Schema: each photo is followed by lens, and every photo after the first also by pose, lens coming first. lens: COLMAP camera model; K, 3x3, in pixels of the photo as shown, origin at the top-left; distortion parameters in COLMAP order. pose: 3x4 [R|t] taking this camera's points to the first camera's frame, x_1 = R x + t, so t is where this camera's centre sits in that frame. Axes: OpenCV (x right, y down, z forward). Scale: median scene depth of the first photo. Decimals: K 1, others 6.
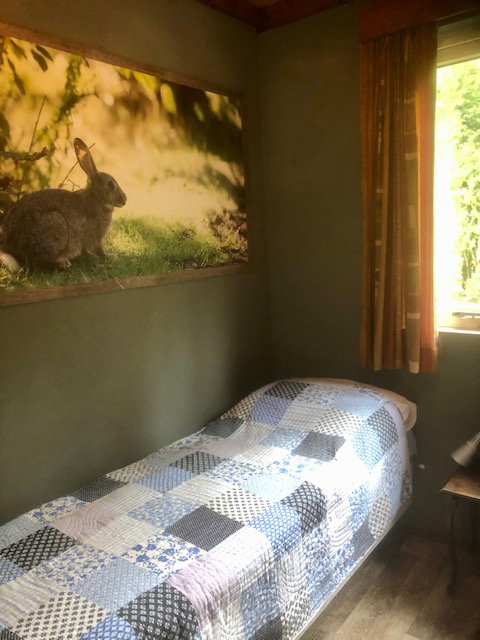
lens RADIAL K [[515.2, 0, 240.0], [0, 515.2, 320.0], [0, 0, 1]] dist [0.007068, -0.003469]
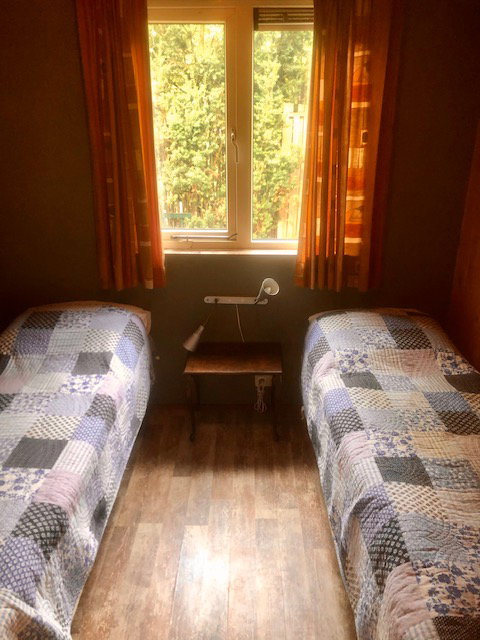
lens RADIAL K [[515.2, 0, 240.0], [0, 515.2, 320.0], [0, 0, 1]] dist [0.007068, -0.003469]
pose [[0.788023, -0.183069, 0.587797, -0.259176], [0.053572, 0.971534, 0.230764, -0.109635], [-0.613311, -0.150358, 0.775398, -0.122611]]
